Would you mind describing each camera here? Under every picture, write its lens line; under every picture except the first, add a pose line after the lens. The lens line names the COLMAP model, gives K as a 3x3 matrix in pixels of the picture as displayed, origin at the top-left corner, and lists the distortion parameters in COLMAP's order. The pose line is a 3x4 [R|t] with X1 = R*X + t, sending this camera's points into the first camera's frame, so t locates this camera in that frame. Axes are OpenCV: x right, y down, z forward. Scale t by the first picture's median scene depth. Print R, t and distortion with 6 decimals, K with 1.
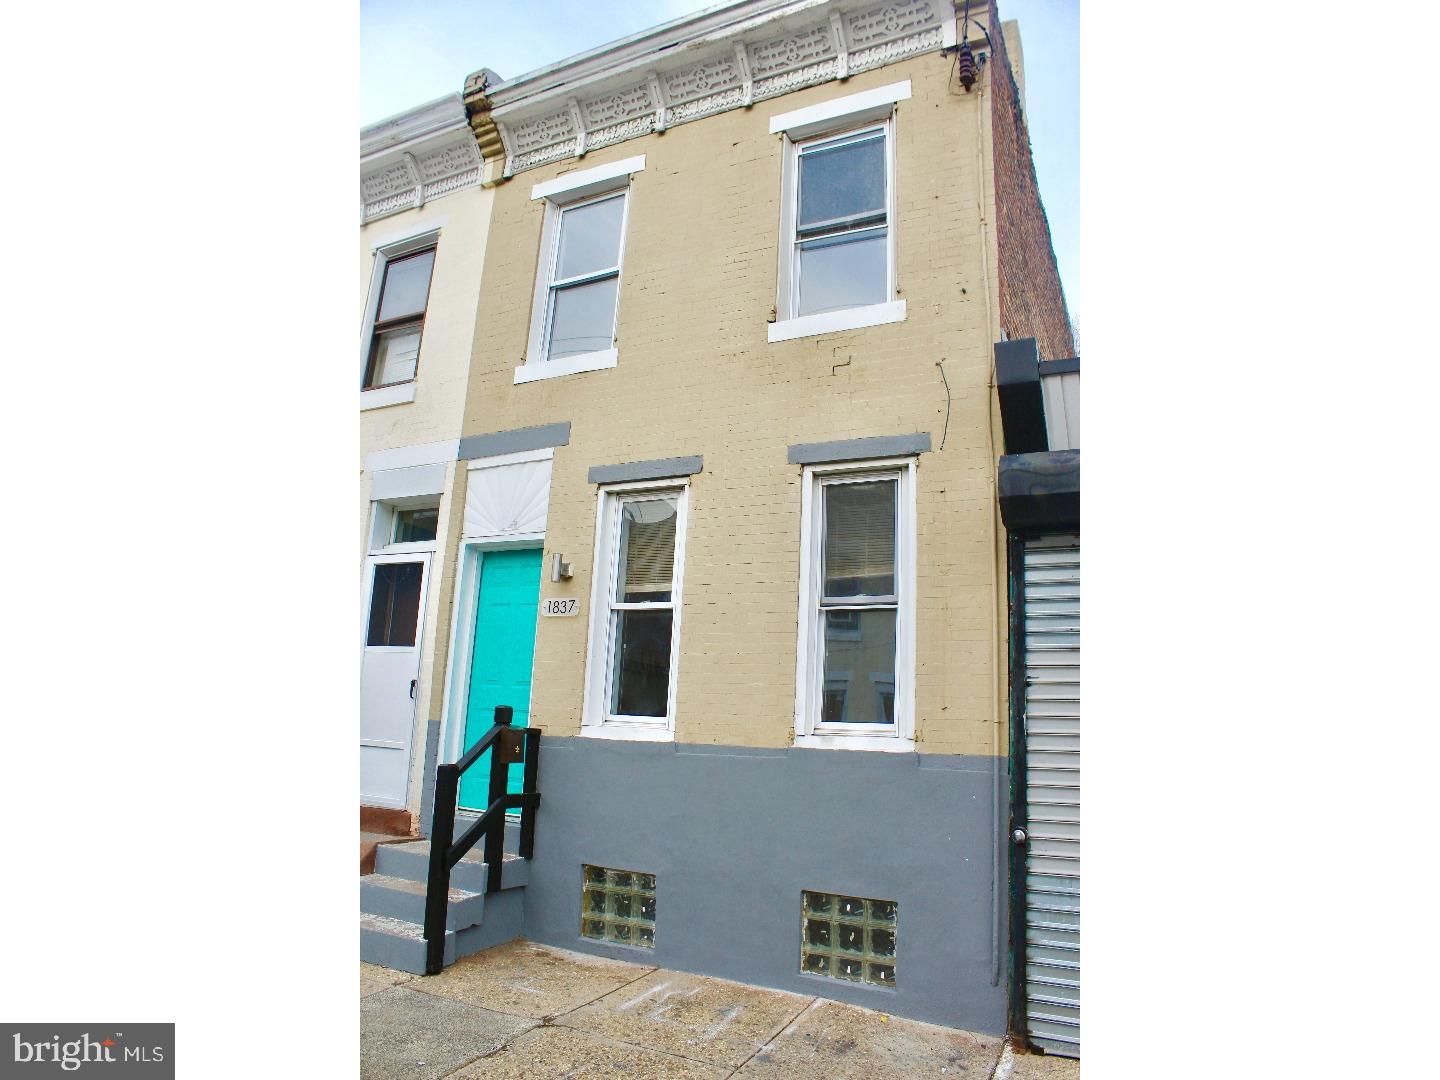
lens RADIAL K [[899.0, 0, 719.8], [0, 899.0, 545.6], [0, 0, 1]] dist [-0.170706, 0.156711]
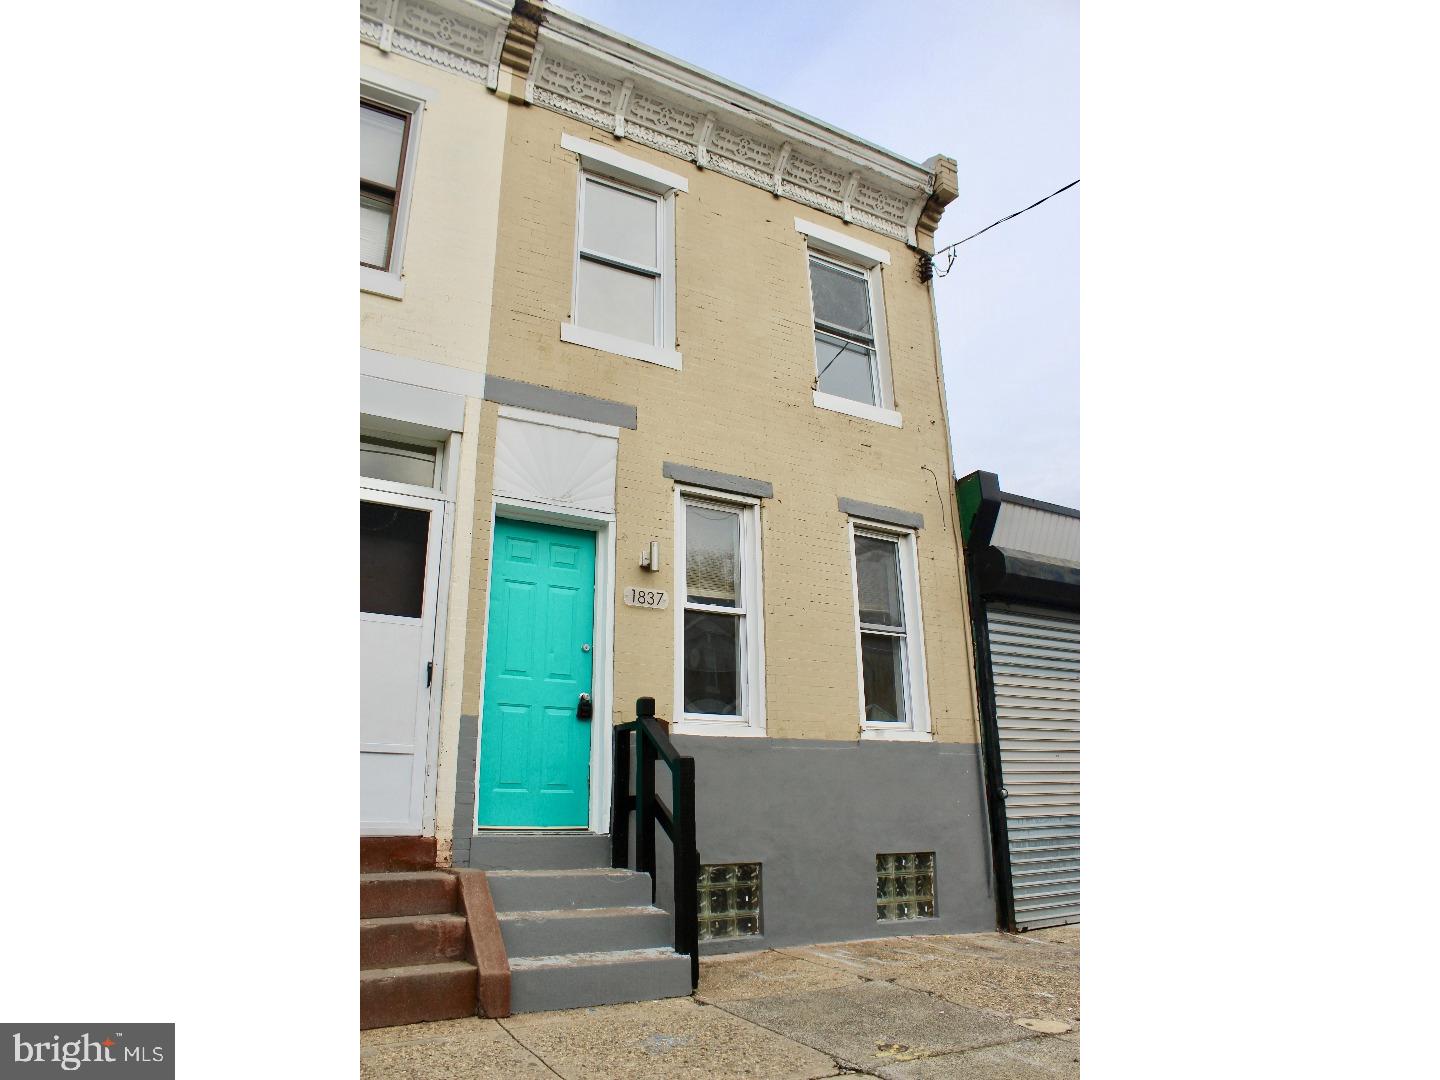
lens RADIAL K [[899.0, 0, 719.8], [0, 899.0, 545.6], [0, 0, 1]] dist [-0.170706, 0.156711]
pose [[0.557835, 0.193359, 0.807114, -0.904085], [-0.135713, 0.980644, -0.141134, 0.136732], [-0.818781, -0.030806, 0.573279, 0.388359]]
